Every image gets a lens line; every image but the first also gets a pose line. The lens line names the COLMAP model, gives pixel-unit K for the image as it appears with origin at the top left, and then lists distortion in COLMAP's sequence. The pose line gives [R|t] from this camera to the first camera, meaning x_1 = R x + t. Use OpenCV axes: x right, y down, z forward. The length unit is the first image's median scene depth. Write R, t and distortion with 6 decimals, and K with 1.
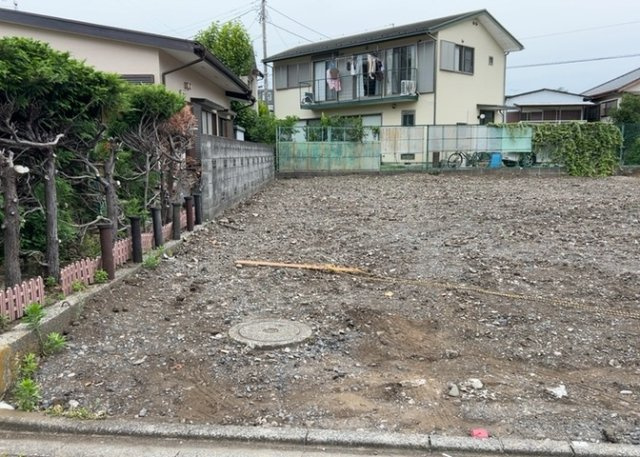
lens RADIAL K [[579.5, 0, 321.1], [0, 579.5, 228.2], [0, 0, 1]] dist [0.107940, -0.225749]
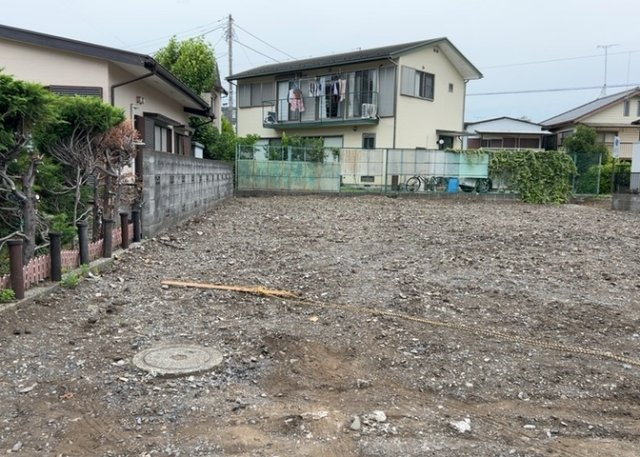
lens RADIAL K [[579.5, 0, 321.1], [0, 579.5, 228.2], [0, 0, 1]] dist [0.107940, -0.225749]
pose [[0.998076, 0.026134, 0.056218, 0.015016], [-0.024239, 0.999124, -0.034124, -0.001268], [-0.057061, 0.032696, 0.997835, 0.004868]]
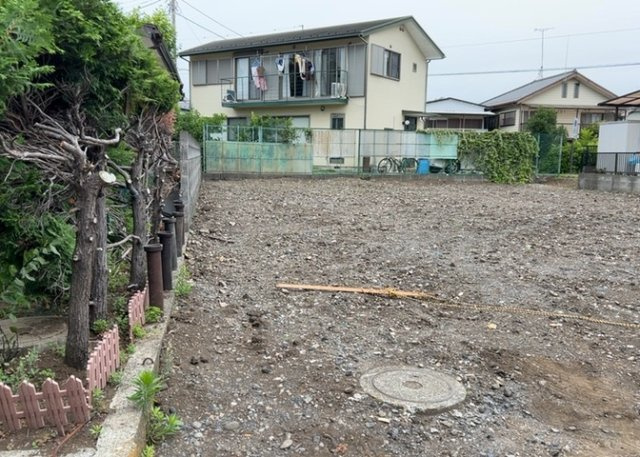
lens RADIAL K [[579.5, 0, 321.1], [0, 579.5, 228.2], [0, 0, 1]] dist [0.107940, -0.225749]
pose [[0.982776, 0.002575, 0.184784, -0.062187], [-0.002165, 0.999995, -0.002422, -0.006060], [-0.184789, 0.001980, 0.982776, 0.042043]]
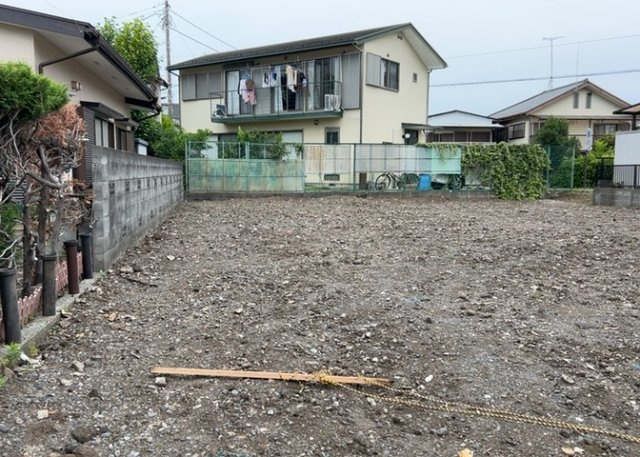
lens RADIAL K [[579.5, 0, 321.1], [0, 579.5, 228.2], [0, 0, 1]] dist [0.107940, -0.225749]
pose [[0.986377, -0.003890, 0.164457, -0.020626], [0.008890, 0.999520, -0.029675, -0.015861], [-0.164263, 0.030733, 0.985938, 0.106262]]
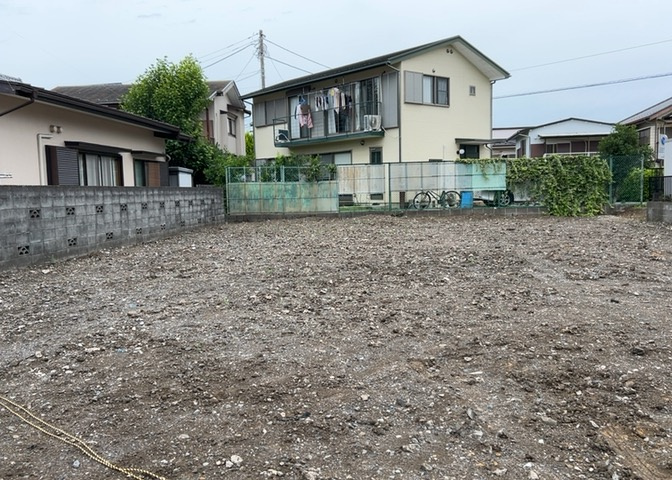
lens RADIAL K [[608.5, 0, 337.1], [0, 608.5, 239.7], [0, 0, 1]] dist [0.107940, -0.225749]
pose [[0.996164, -0.009270, -0.087014, 0.180312], [0.005287, 0.998932, -0.045900, -0.011325], [0.087346, 0.045264, 0.995149, 0.039277]]
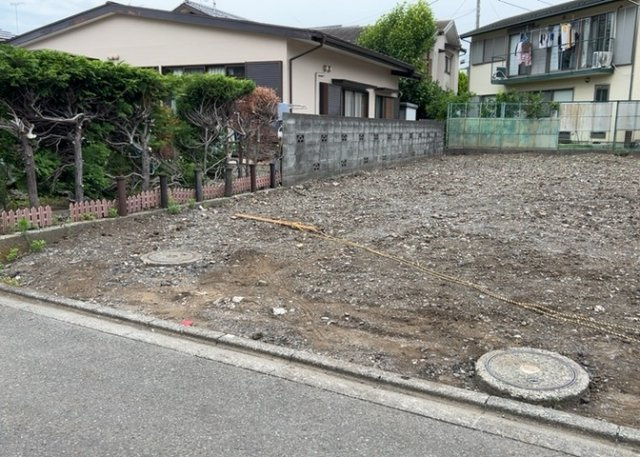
lens RADIAL K [[579.5, 0, 321.1], [0, 579.5, 228.2], [0, 0, 1]] dist [0.107940, -0.225749]
pose [[0.913703, 0.082204, -0.397982, 0.138377], [-0.066055, 0.996346, 0.054147, 0.001597], [0.400979, -0.023185, 0.915794, -0.024016]]
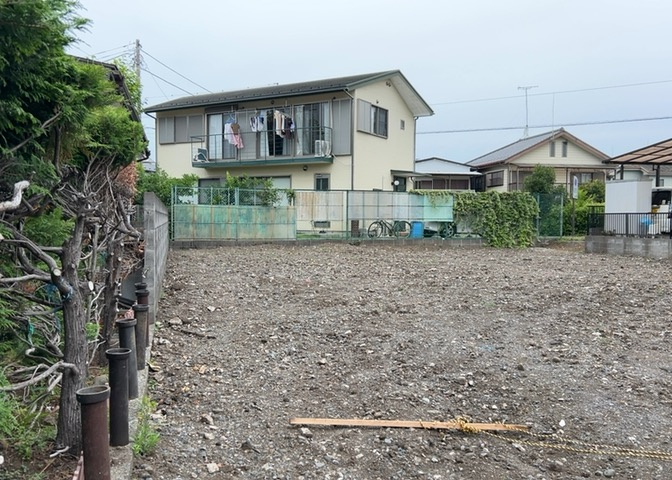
lens RADIAL K [[608.5, 0, 337.1], [0, 608.5, 239.7], [0, 0, 1]] dist [0.107940, -0.225749]
pose [[0.968004, 0.005545, 0.250875, -0.065497], [0.017881, 0.995690, -0.091002, -0.015520], [-0.250298, 0.092576, 0.963733, 0.106712]]
